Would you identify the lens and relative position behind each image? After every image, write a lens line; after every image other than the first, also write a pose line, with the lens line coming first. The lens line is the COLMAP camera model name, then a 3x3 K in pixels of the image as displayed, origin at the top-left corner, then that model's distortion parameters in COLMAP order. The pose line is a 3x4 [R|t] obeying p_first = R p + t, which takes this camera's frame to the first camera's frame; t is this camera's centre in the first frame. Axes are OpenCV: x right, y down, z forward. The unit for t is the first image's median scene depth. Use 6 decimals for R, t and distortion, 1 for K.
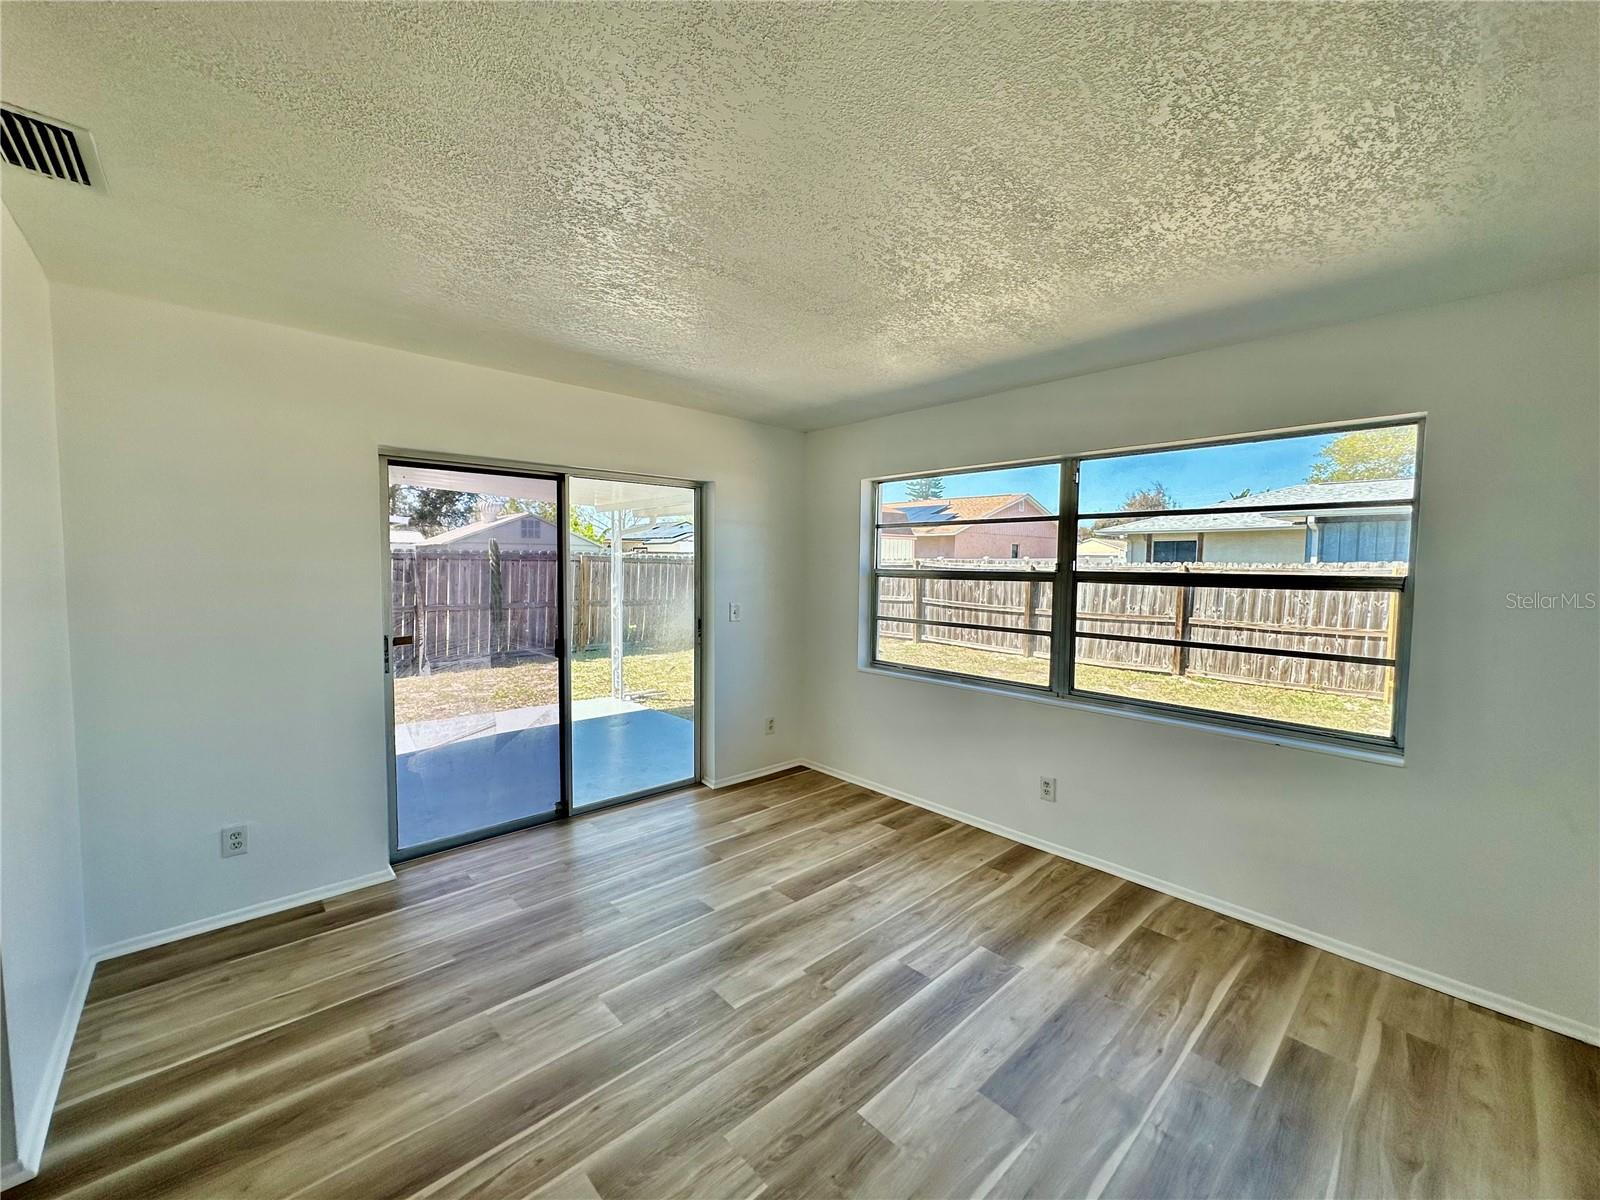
lens RADIAL K [[635.8, 0, 806.8], [0, 635.8, 601.6], [0, 0, 1]] dist [-0.004078, 0.001846]
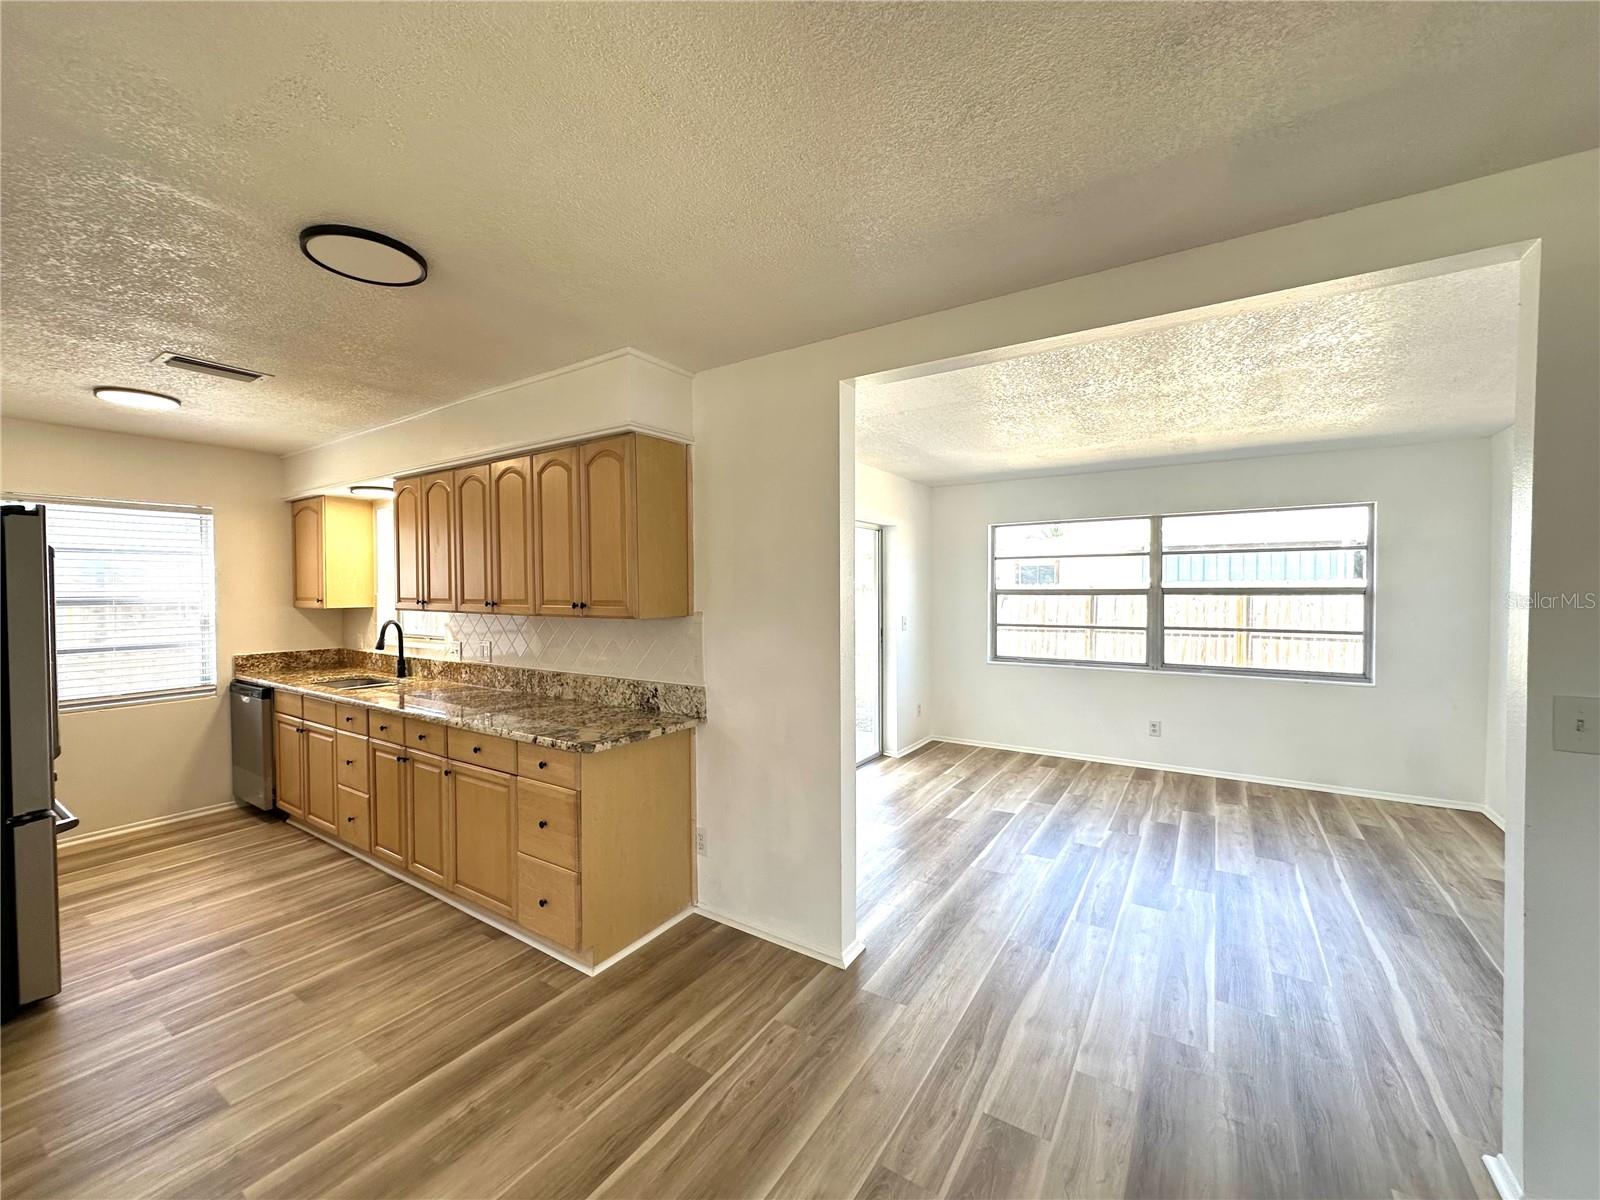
lens RADIAL K [[635.8, 0, 806.1], [0, 635.8, 601.0], [0, 0, 1]] dist [-0.004078, 0.001846]
pose [[0.969521, -0.020059, 0.244185, -0.817971], [0.029703, 0.998915, -0.035875, 0.014773], [-0.243200, 0.042035, 0.969065, -0.306113]]
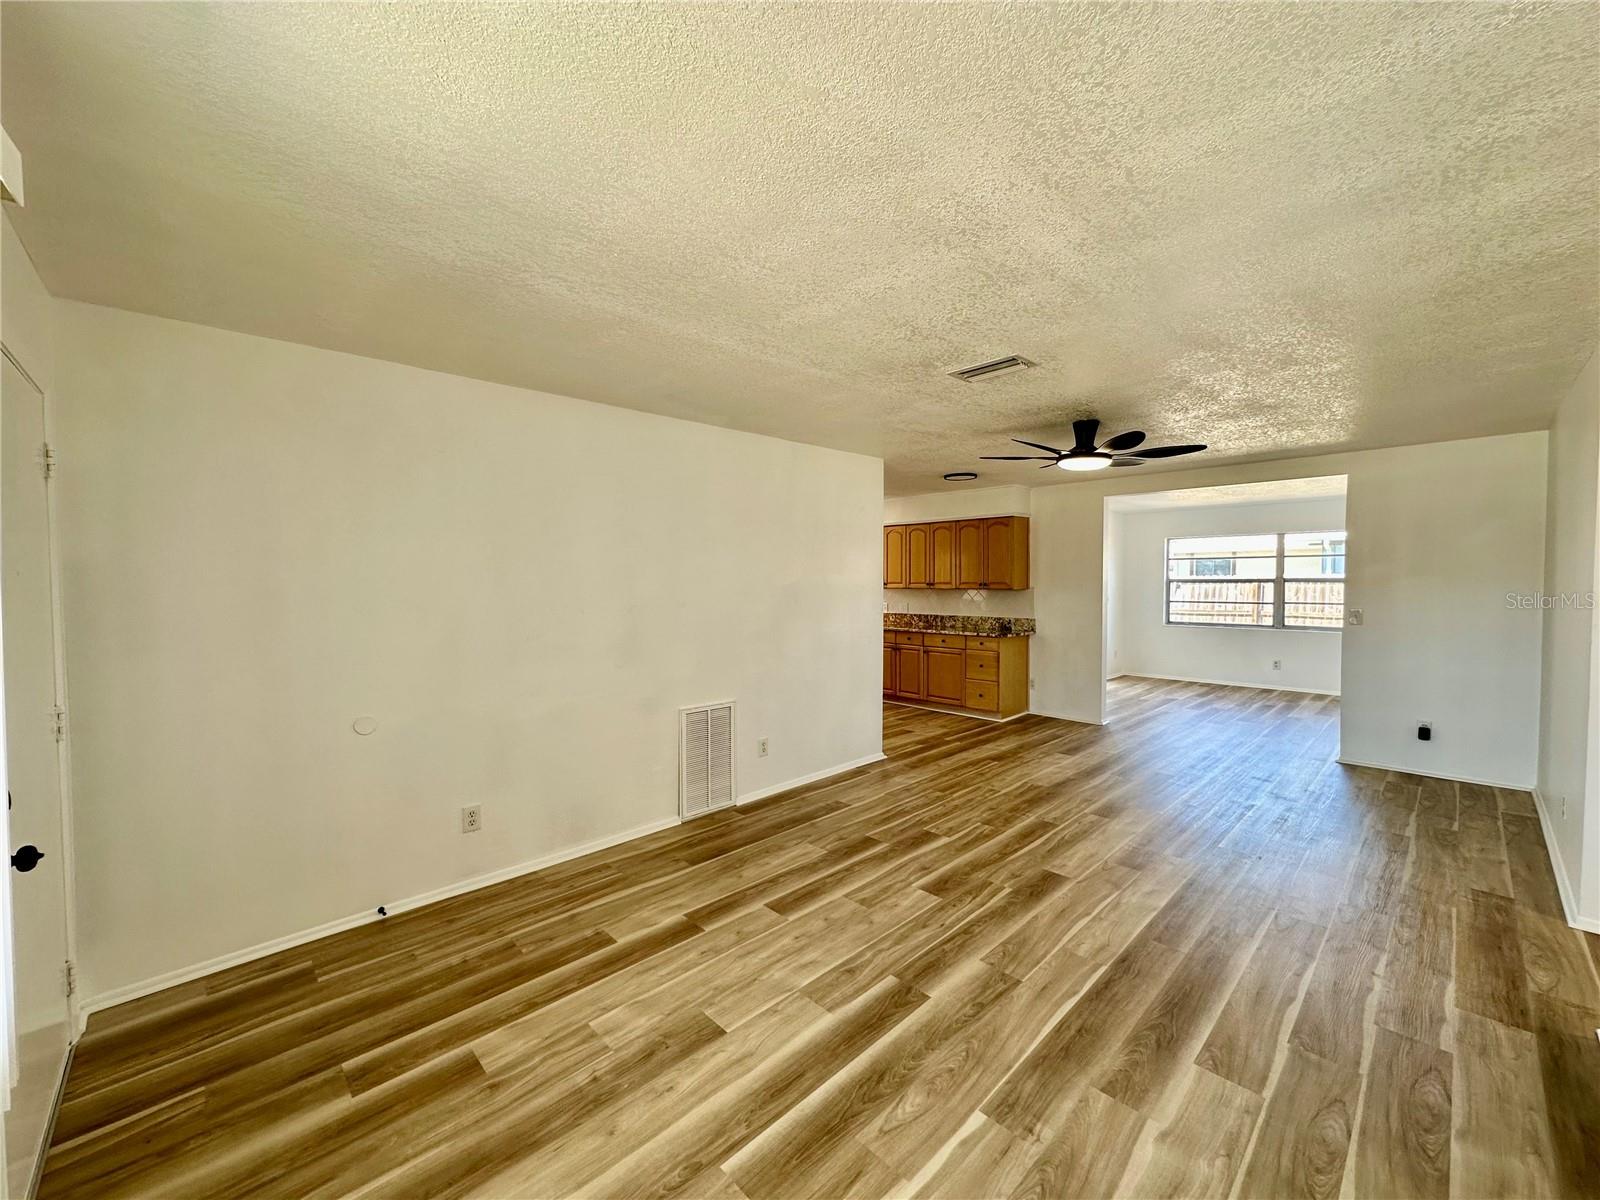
lens RADIAL K [[635.8, 0, 806.4], [0, 635.8, 591.6], [0, 0, 1]] dist [-0.004078, 0.001846]
pose [[0.999786, -0.014344, 0.014912, -1.507047], [0.014968, 0.998980, -0.042608, 0.084263], [-0.014285, 0.042822, 0.998981, -1.479328]]
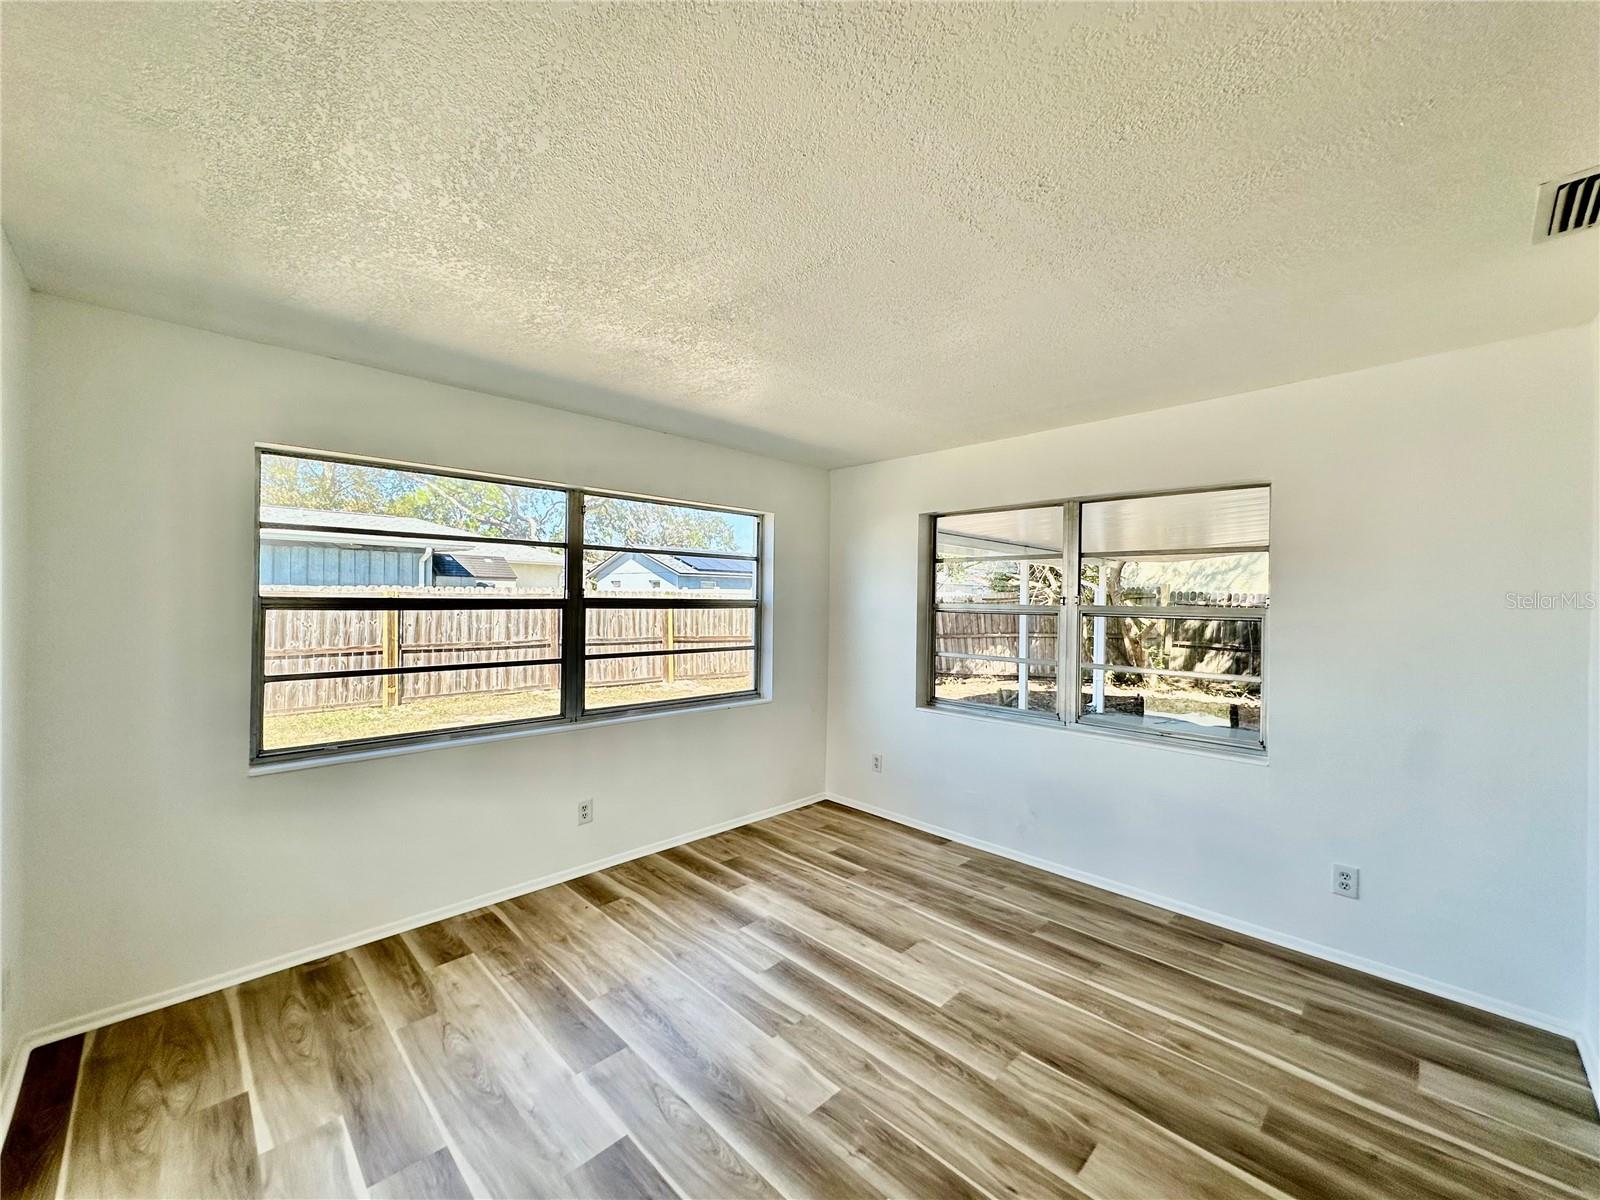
lens RADIAL K [[635.8, 0, 793.3], [0, 635.8, 596.4], [0, 0, 1]] dist [-0.004078, 0.001846]
pose [[-0.026879, -0.009040, 0.999598, -0.646719], [0.047985, 0.998795, 0.010323, -0.045065], [-0.998486, 0.048243, -0.026413, 0.678613]]
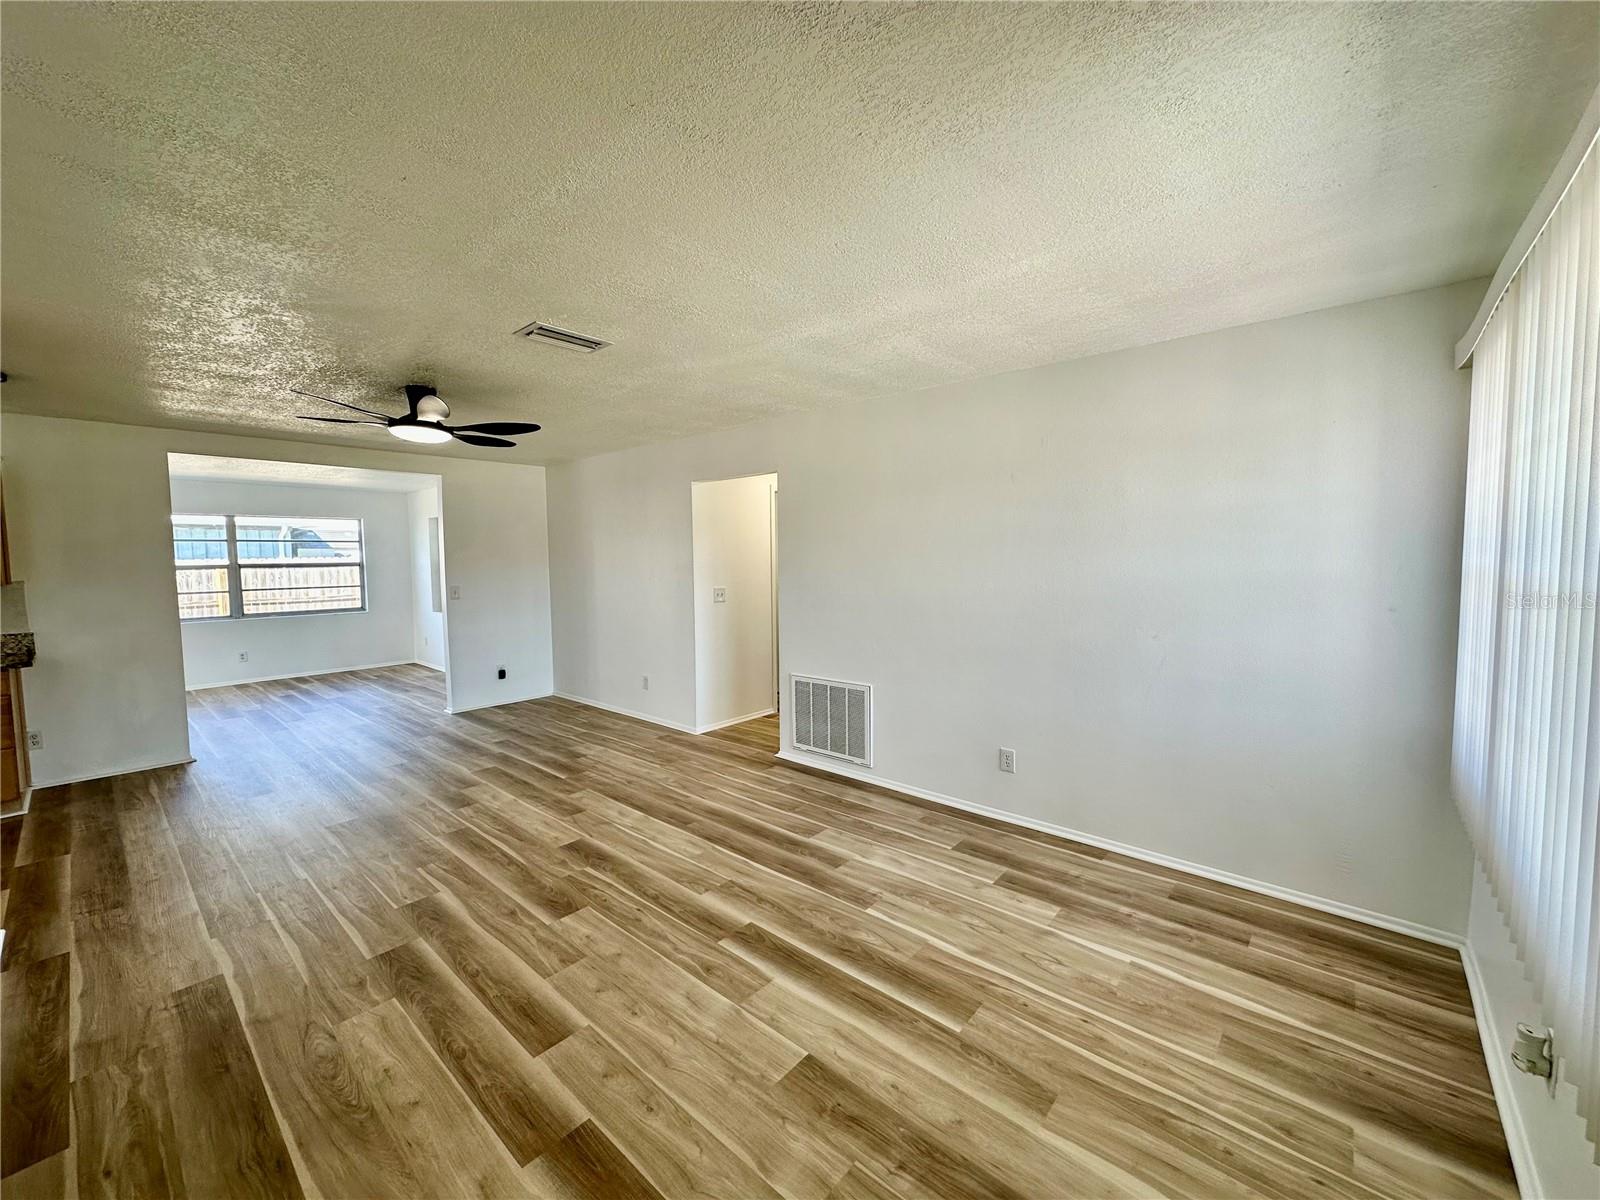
lens RADIAL K [[635.8, 0, 789.7], [0, 635.8, 599.8], [0, 0, 1]] dist [-0.004078, 0.001846]
pose [[-0.090520, -0.078779, 0.992774, -2.106573], [0.072708, 0.993683, 0.085480, 0.032077], [-0.993237, 0.079920, -0.084221, -0.815961]]
